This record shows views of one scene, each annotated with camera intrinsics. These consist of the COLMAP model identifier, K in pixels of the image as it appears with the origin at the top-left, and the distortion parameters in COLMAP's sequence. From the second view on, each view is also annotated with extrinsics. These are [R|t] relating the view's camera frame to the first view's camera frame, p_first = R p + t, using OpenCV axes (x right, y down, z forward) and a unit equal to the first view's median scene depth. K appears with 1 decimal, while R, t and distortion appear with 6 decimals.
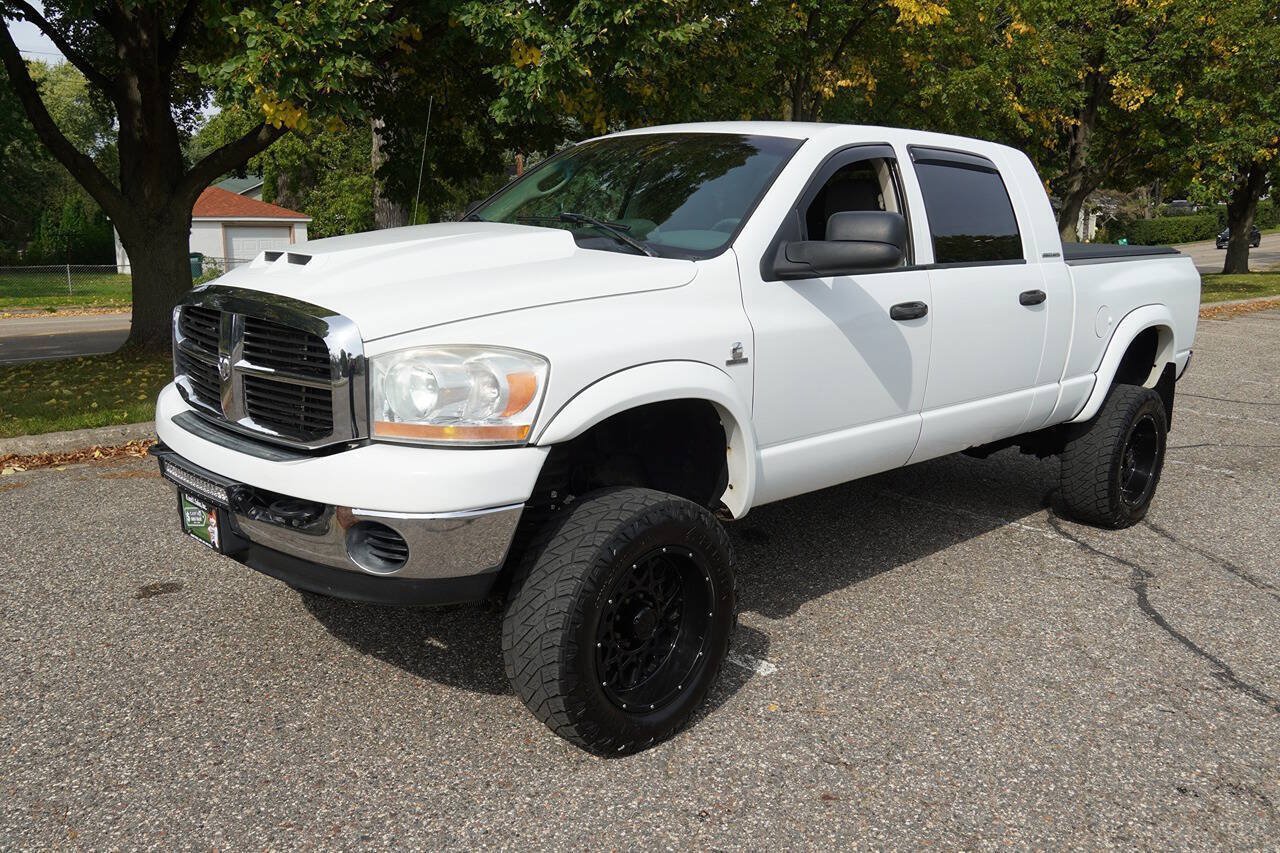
lens RADIAL K [[1046.6, 0, 640.4], [0, 1046.6, 428.5], [0, 0, 1]] dist [-0.017090, 0.048234]
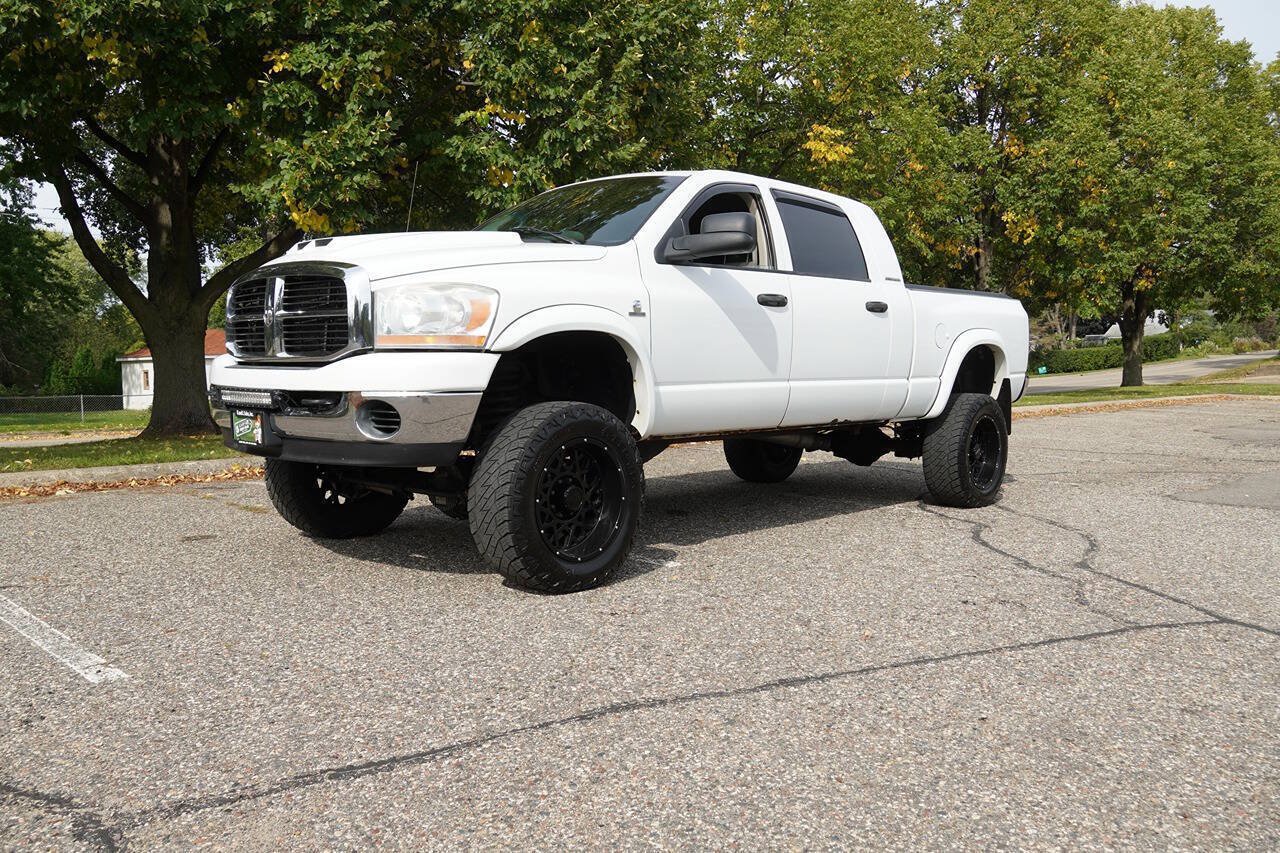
lens RADIAL K [[993.9, 0, 639.8], [0, 993.9, 435.1], [0, 0, 1]] dist [-0.010063, 0.006319]
pose [[0.999367, -0.020854, 0.028834, 0.044390], [0.024514, 0.990810, -0.133020, 0.222994], [-0.025795, 0.133643, 0.990694, -0.238708]]
